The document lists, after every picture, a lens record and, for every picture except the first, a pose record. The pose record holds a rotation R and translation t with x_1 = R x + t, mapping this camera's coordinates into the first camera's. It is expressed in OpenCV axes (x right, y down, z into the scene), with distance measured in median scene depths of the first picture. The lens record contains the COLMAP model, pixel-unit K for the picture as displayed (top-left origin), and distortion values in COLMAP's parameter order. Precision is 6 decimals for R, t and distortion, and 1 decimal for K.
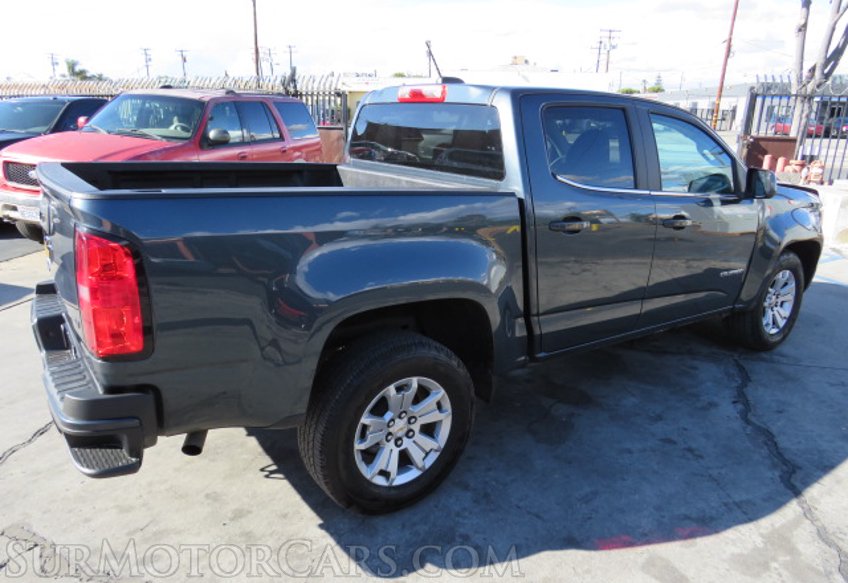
lens RADIAL K [[616.3, 0, 418.5], [0, 616.3, 297.7], [0, 0, 1]] dist [-0.032613, 0.016213]
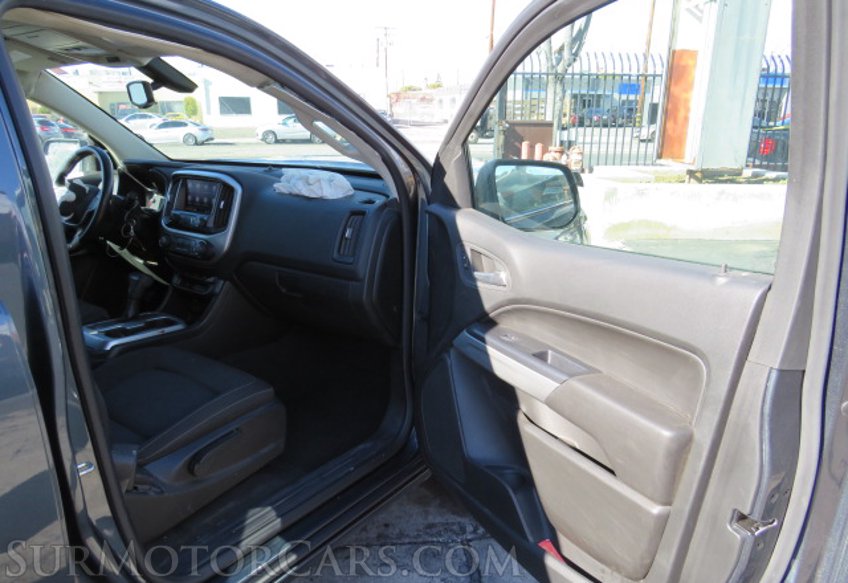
lens RADIAL K [[602.8, 0, 431.1], [0, 602.8, 291.7], [0, 0, 1]] dist [-0.032477, 0.004687]
pose [[0.943534, -0.109120, 0.312788, 0.401082], [0.110256, 0.993803, 0.014110, -0.124289], [-0.312389, 0.021173, 0.949718, 0.599489]]
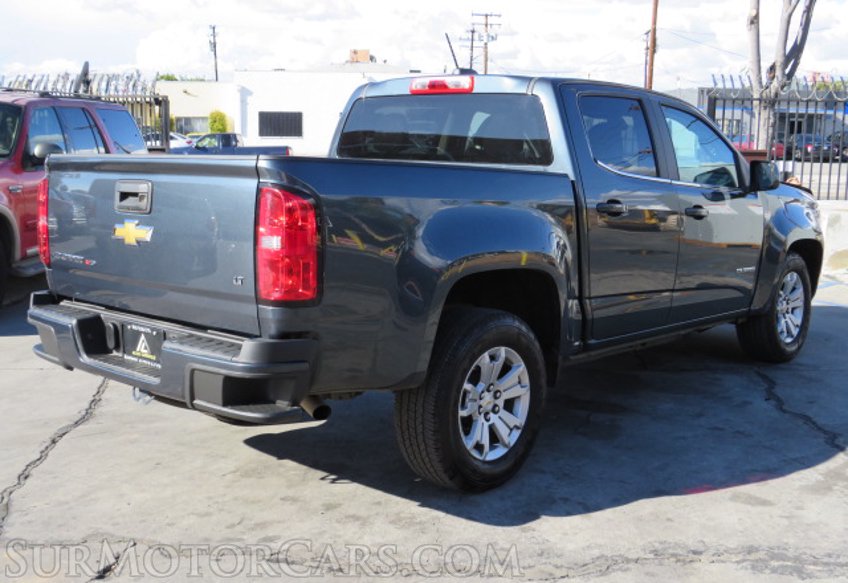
lens RADIAL K [[1011.8, 0, 414.7], [0, 1011.8, 288.6], [0, 0, 1]] dist [-0.067480, 0.000000]
pose [[0.974934, -0.040389, 0.218797, -0.337227], [0.071050, 0.988413, -0.134133, 0.163238], [-0.210845, 0.146316, 0.966507, -0.400747]]
